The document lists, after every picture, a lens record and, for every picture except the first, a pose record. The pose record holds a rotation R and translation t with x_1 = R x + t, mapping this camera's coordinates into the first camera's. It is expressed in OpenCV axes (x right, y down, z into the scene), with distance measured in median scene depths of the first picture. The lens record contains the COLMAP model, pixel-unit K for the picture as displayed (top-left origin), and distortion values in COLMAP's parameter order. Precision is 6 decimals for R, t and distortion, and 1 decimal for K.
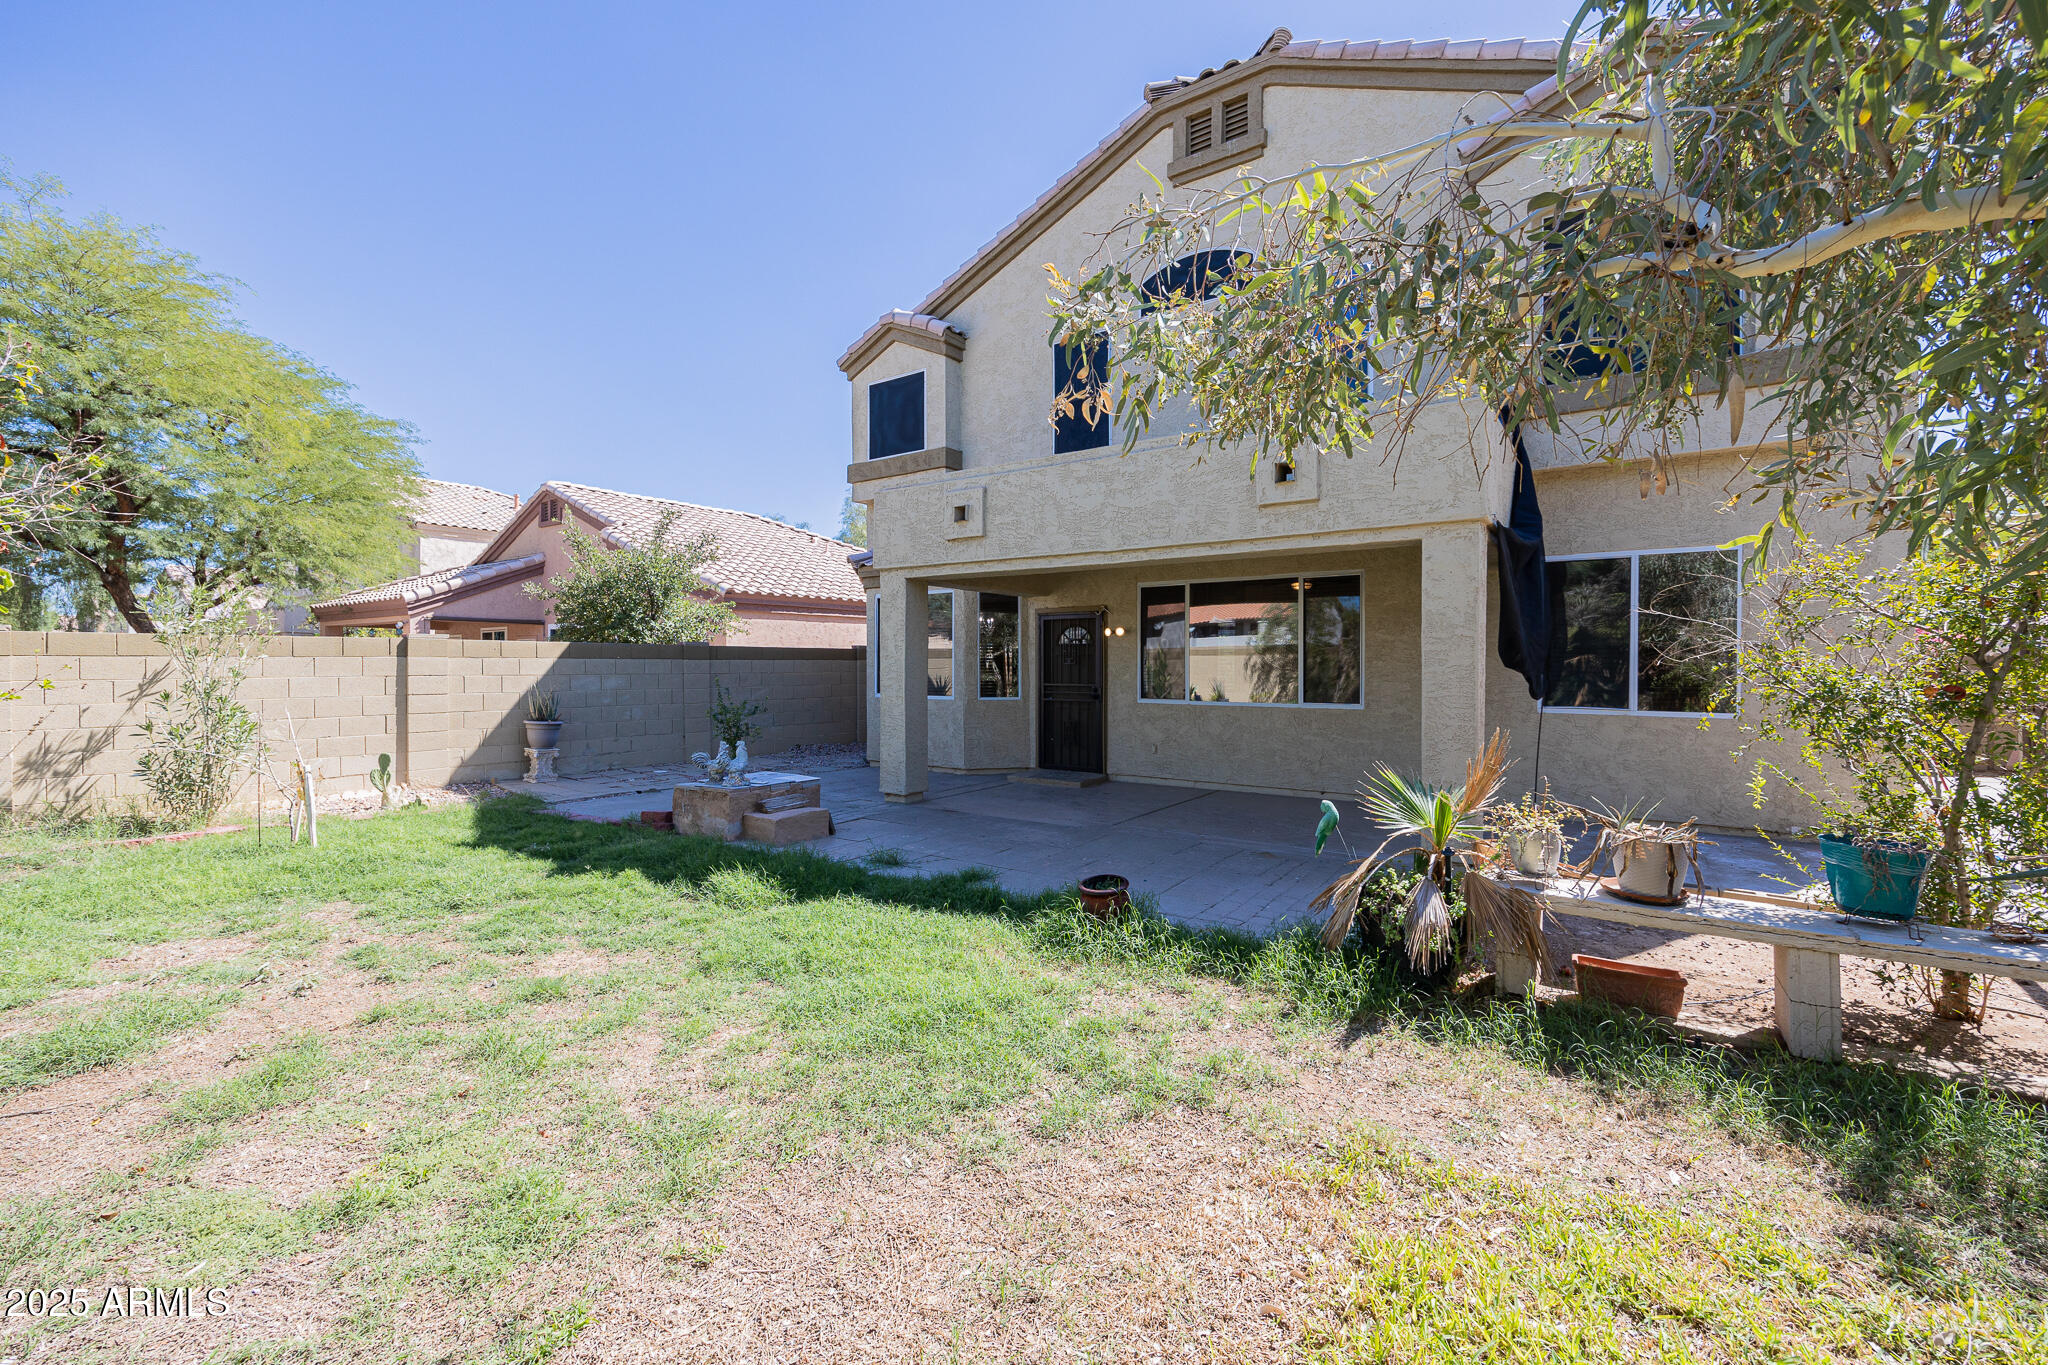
lens RADIAL K [[829.4, 0, 1025.3], [0, 829.4, 669.4], [0, 0, 1]] dist [-0.002764, 0.000059]
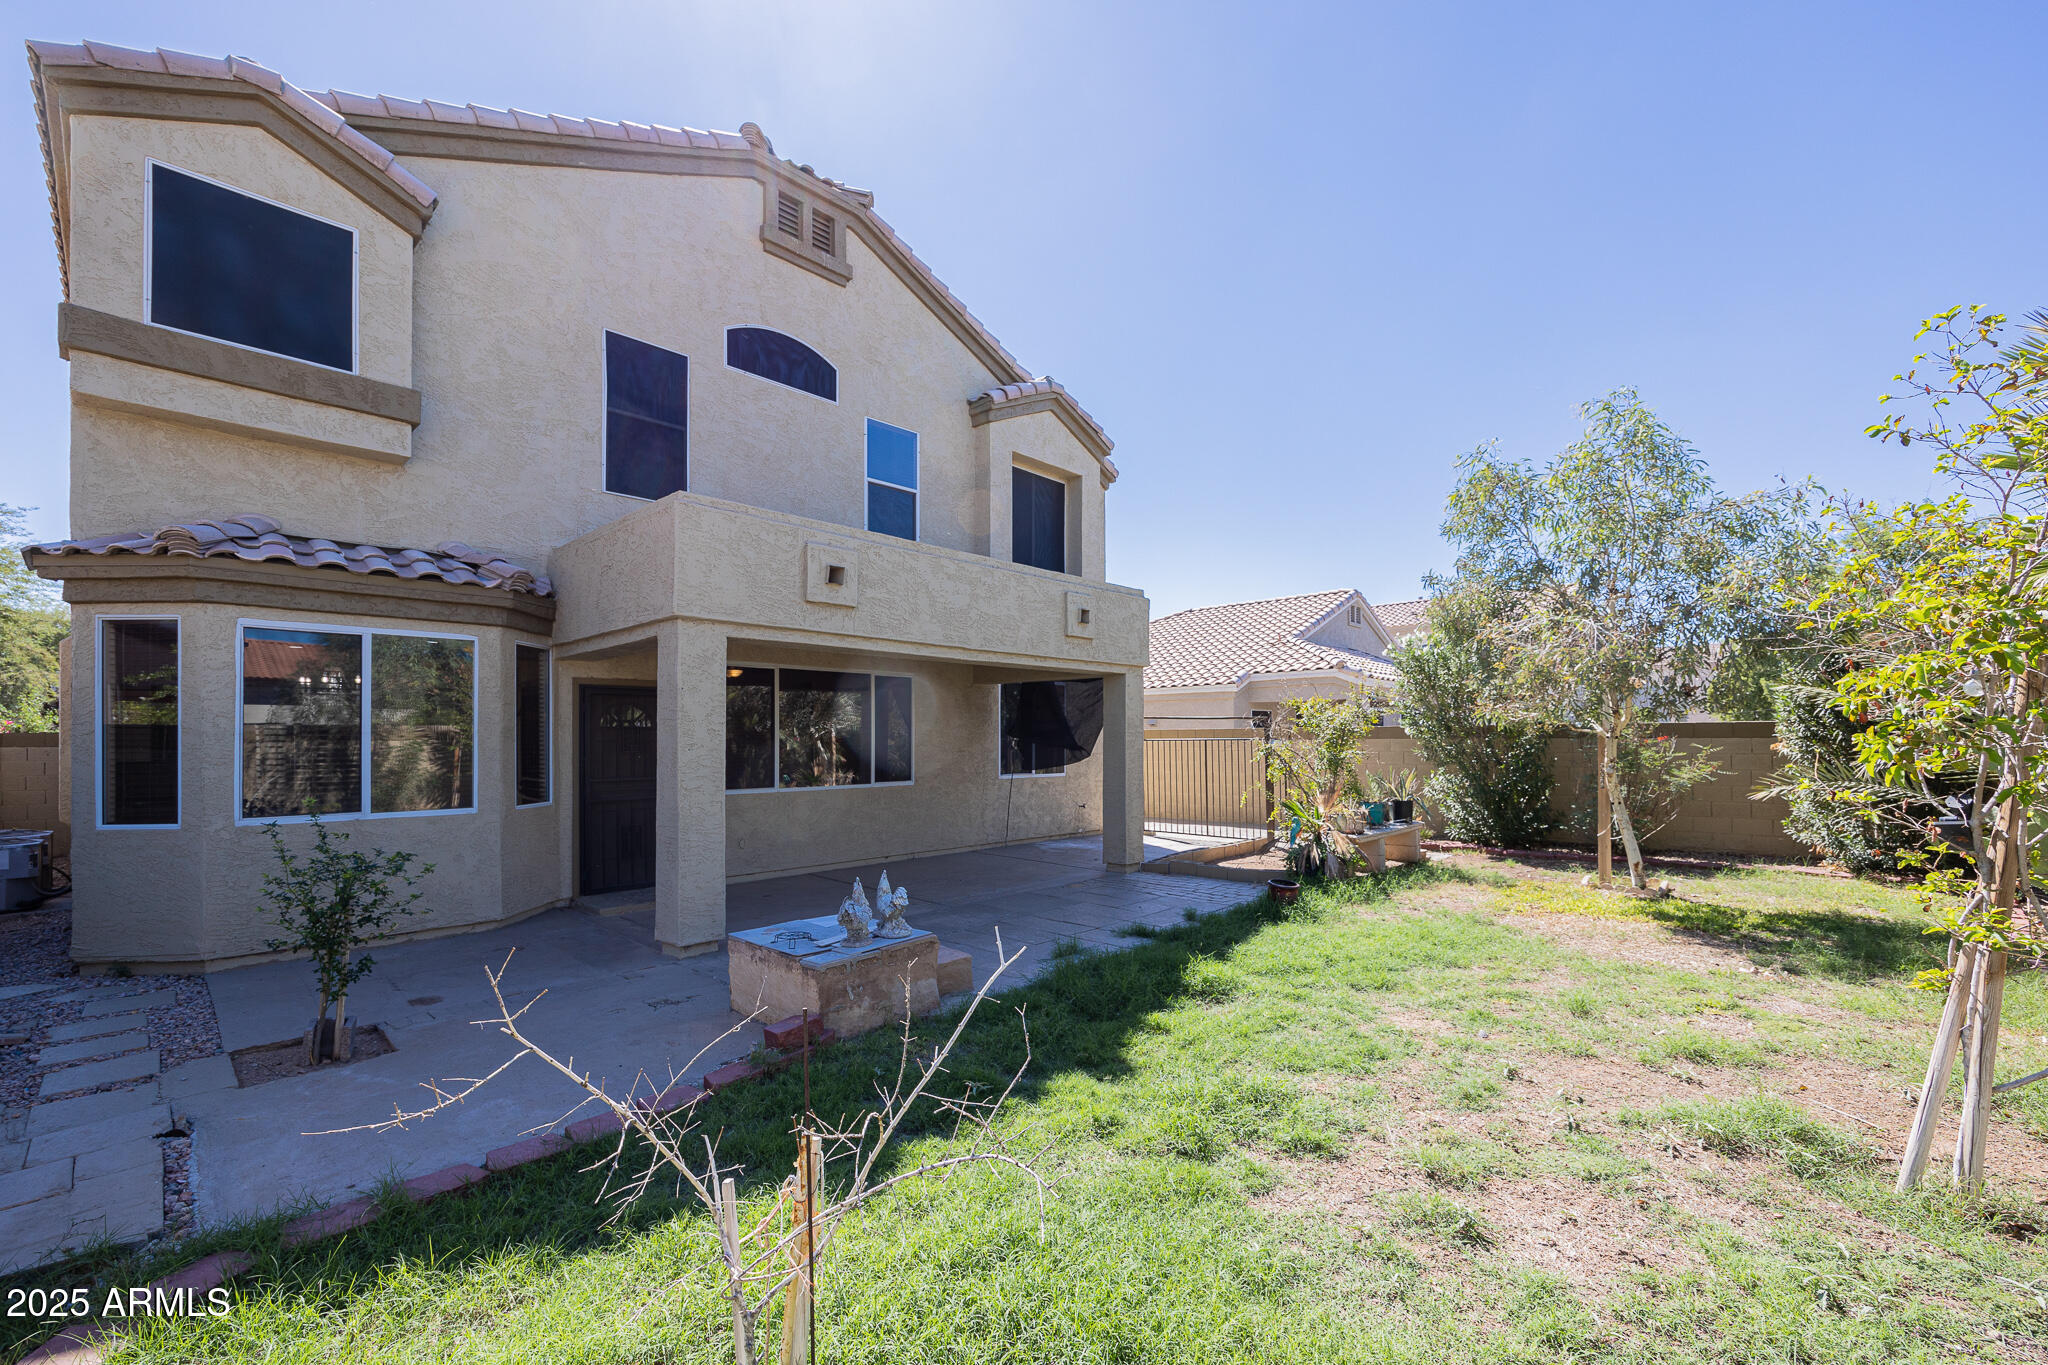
lens RADIAL K [[829.4, 0, 1045.3], [0, 829.4, 740.2], [0, 0, 1]] dist [-0.002764, 0.000059]
pose [[0.141884, -0.002646, 0.989880, -0.718959], [0.012037, 0.999927, 0.000948, -0.015505], [-0.989810, 0.011781, 0.141905, 0.550651]]
